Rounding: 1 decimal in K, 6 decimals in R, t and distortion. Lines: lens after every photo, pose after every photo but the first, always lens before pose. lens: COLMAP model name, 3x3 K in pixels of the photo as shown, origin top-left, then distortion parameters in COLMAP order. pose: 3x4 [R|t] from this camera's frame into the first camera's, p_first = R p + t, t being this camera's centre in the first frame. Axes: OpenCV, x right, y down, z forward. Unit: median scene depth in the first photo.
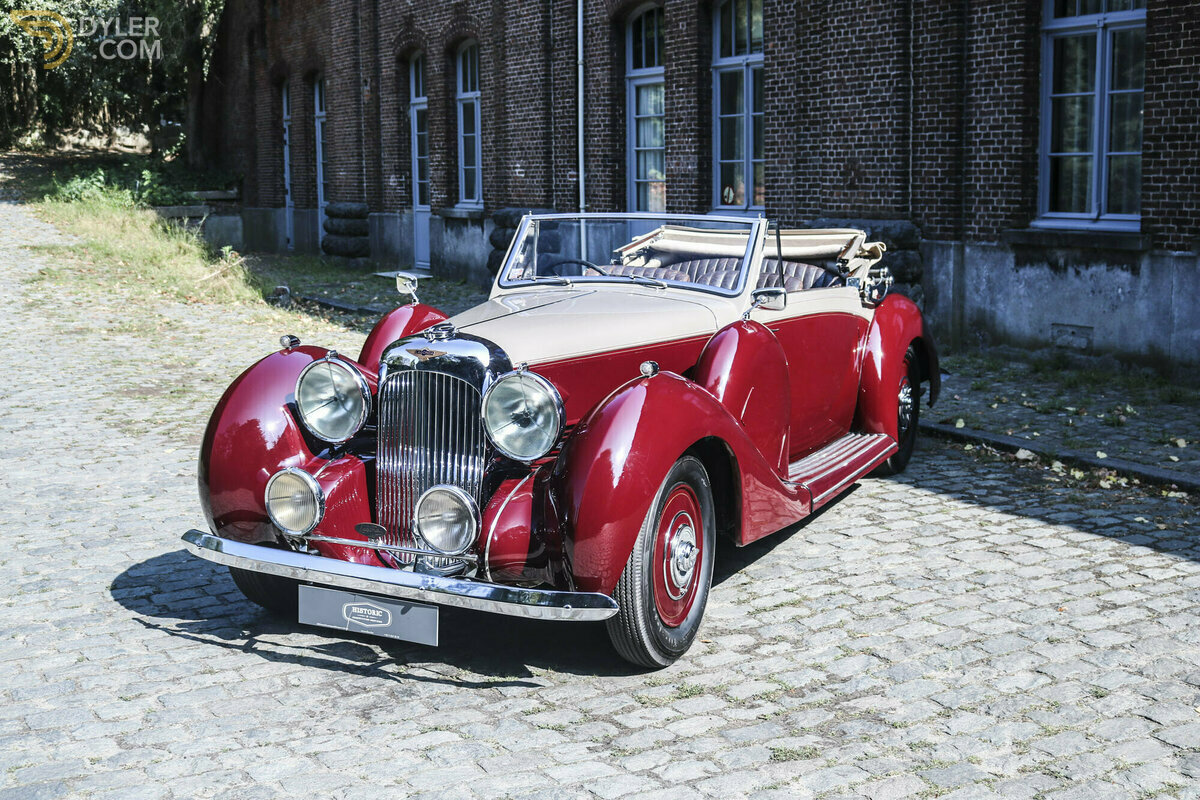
lens RADIAL K [[1532.7, 0, 568.0], [0, 1532.7, 399.6], [0, 0, 1]] dist [-0.066271, 0.000000]
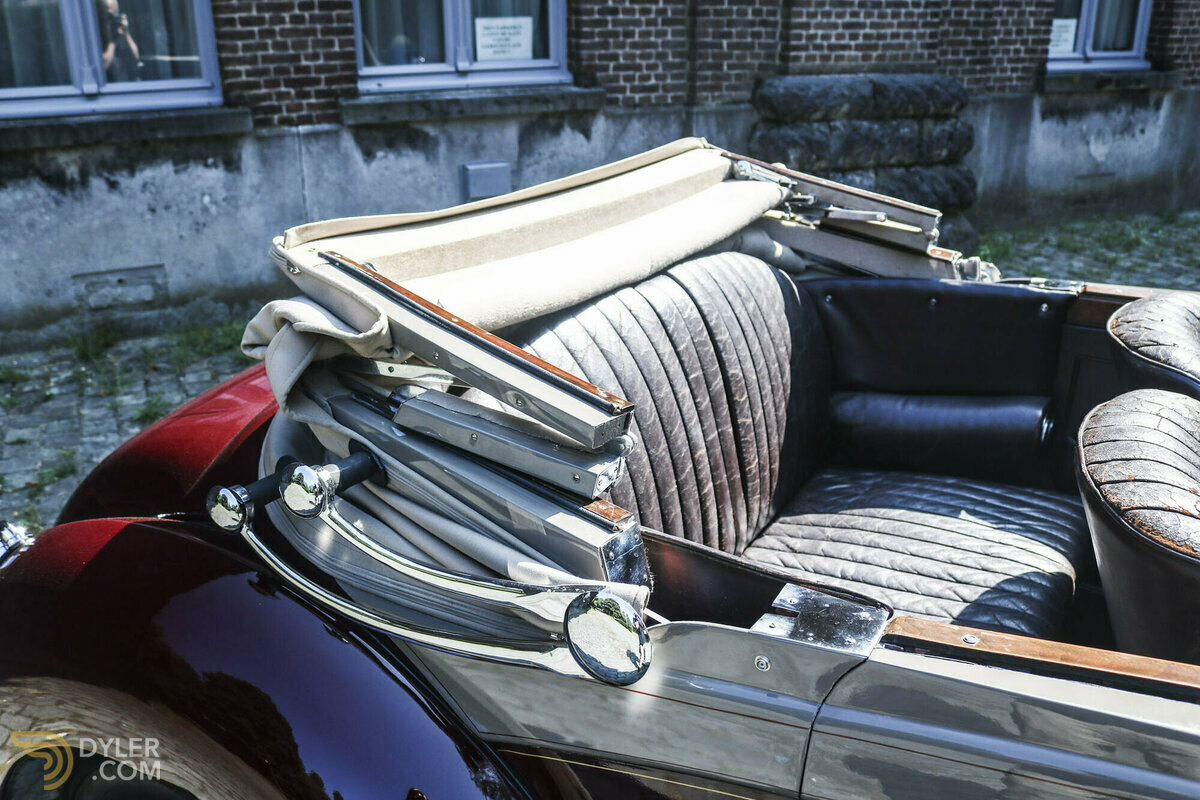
lens RADIAL K [[1005.6, 0, 601.0], [0, 1005.6, 393.9], [0, 0, 1]] dist [-0.143935, 0.121486]
pose [[0.077957, -0.345656, 0.935117, -0.046390], [0.159046, 0.930271, 0.330606, -0.102668], [-0.984189, 0.122954, 0.127496, 0.760286]]
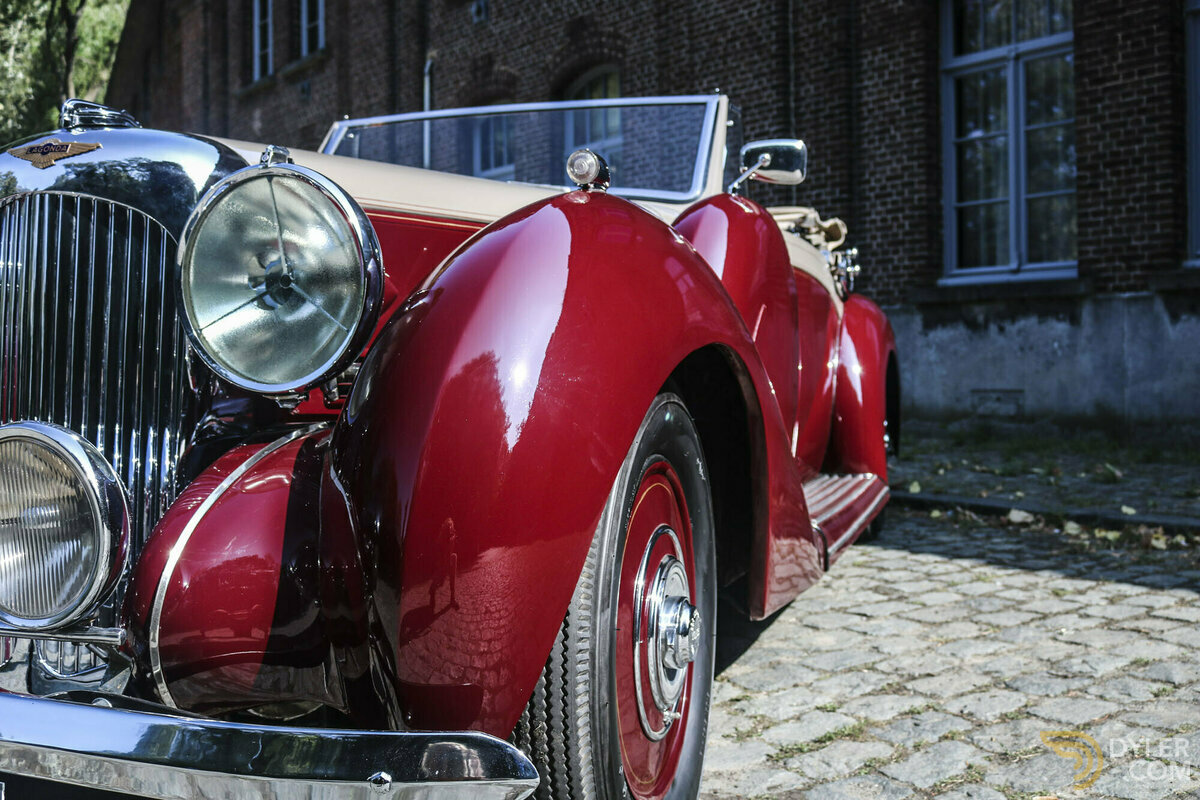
lens RADIAL K [[1276.5, 0, 608.4], [0, 1276.5, 396.5], [0, 0, 1]] dist [-0.080042, 0.000000]
pose [[0.988893, -0.001903, 0.148614, 0.003492], [0.020436, 0.992162, -0.123278, 0.039757], [-0.147215, 0.124946, 0.981181, 0.321803]]
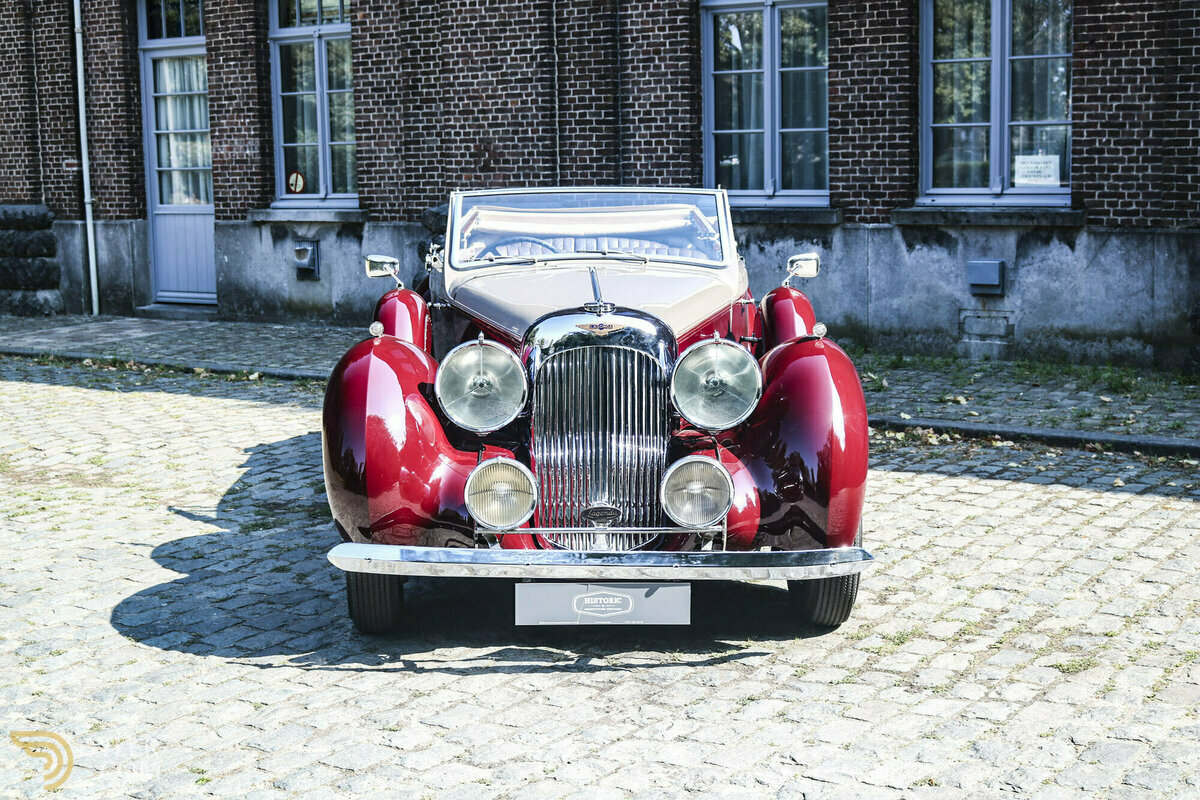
lens RADIAL K [[1773.9, 0, 611.7], [0, 1773.9, 402.1], [0, 0, 1]] dist [-0.062513, 0.000000]
pose [[0.886065, -0.068037, 0.458542, -0.292610], [0.075481, 0.997145, 0.002099, 0.007033], [-0.457375, 0.032751, 0.888670, 0.010827]]
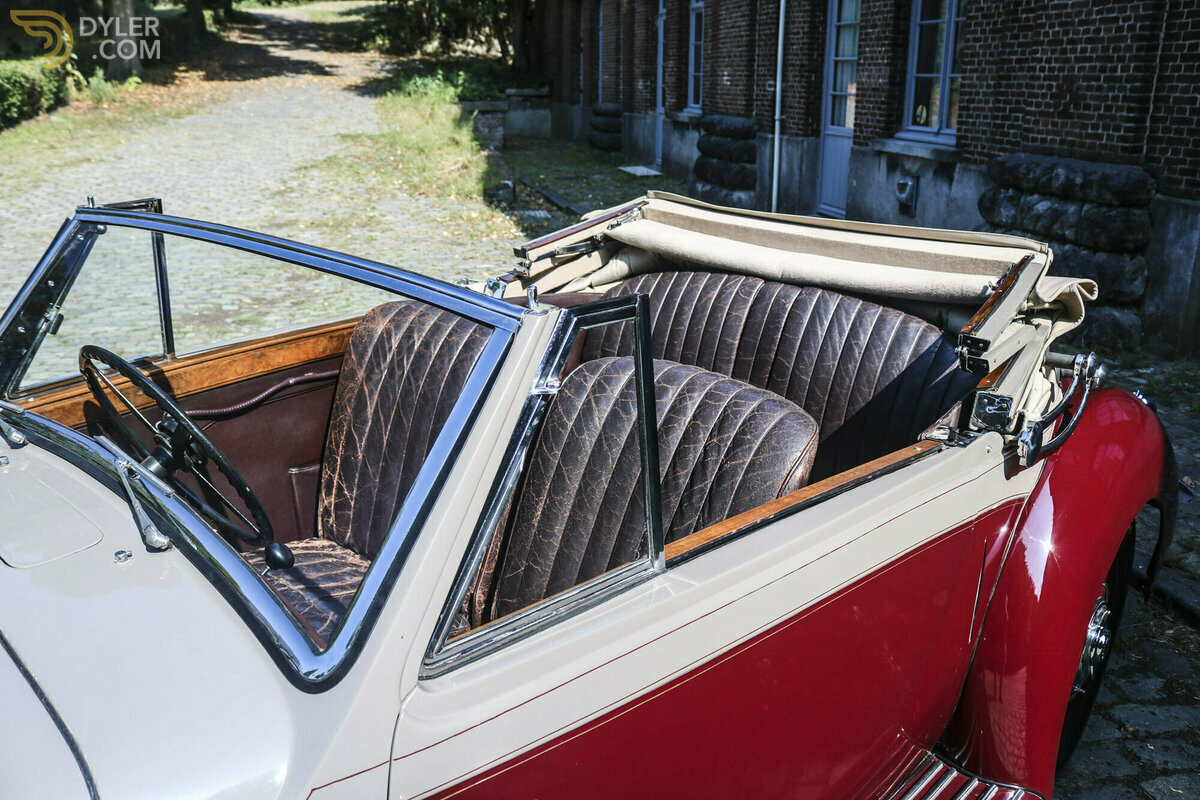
lens RADIAL K [[1005.6, 0, 593.3], [0, 1005.6, 402.2], [0, 0, 1]] dist [-0.143935, 0.121486]
pose [[0.964160, 0.099947, -0.245775, 0.107852], [-0.056938, 0.982696, 0.176260, -0.081889], [0.259138, -0.155948, 0.953167, 0.529756]]
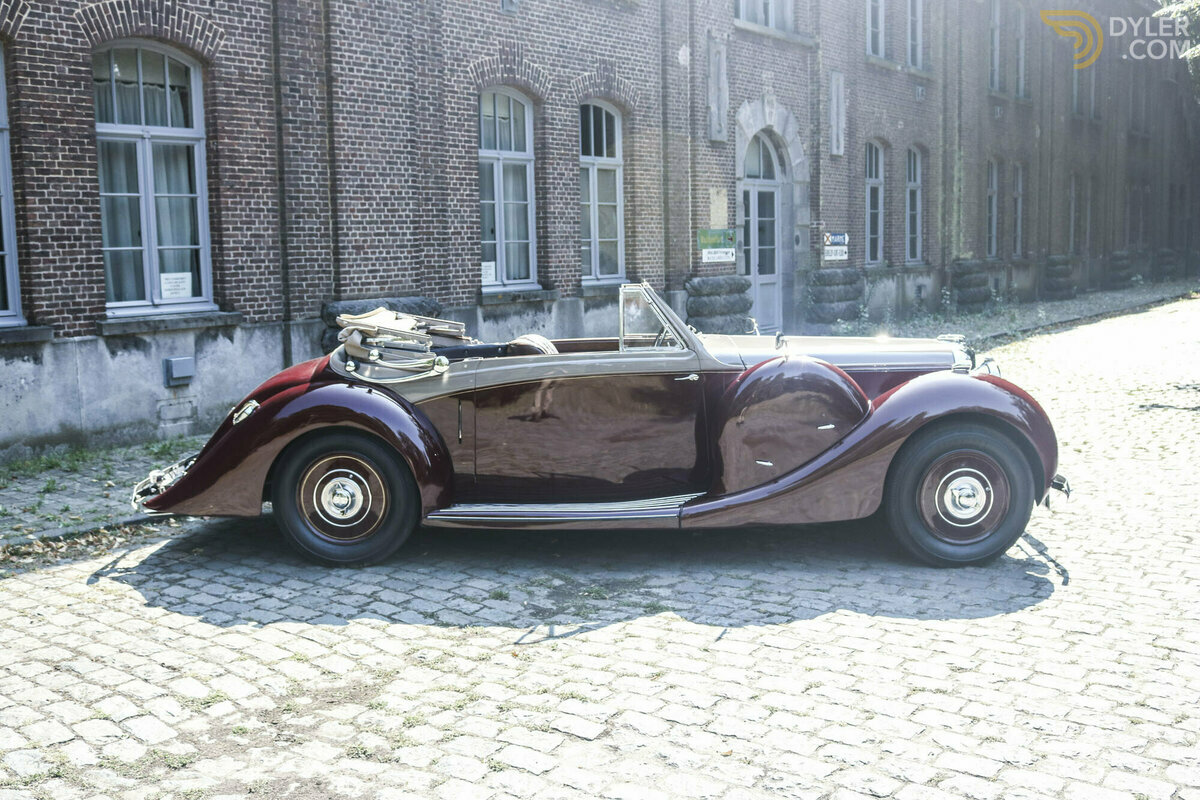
lens RADIAL K [[1216.8, 0, 606.8], [0, 1216.8, 391.1], [0, 0, 1]] dist [-0.063256, 0.000000]
pose [[-0.429109, -0.077885, 0.899888, -0.545880], [0.168343, 0.971923, 0.164394, -0.129262], [-0.887426, 0.222033, -0.403950, 0.942159]]
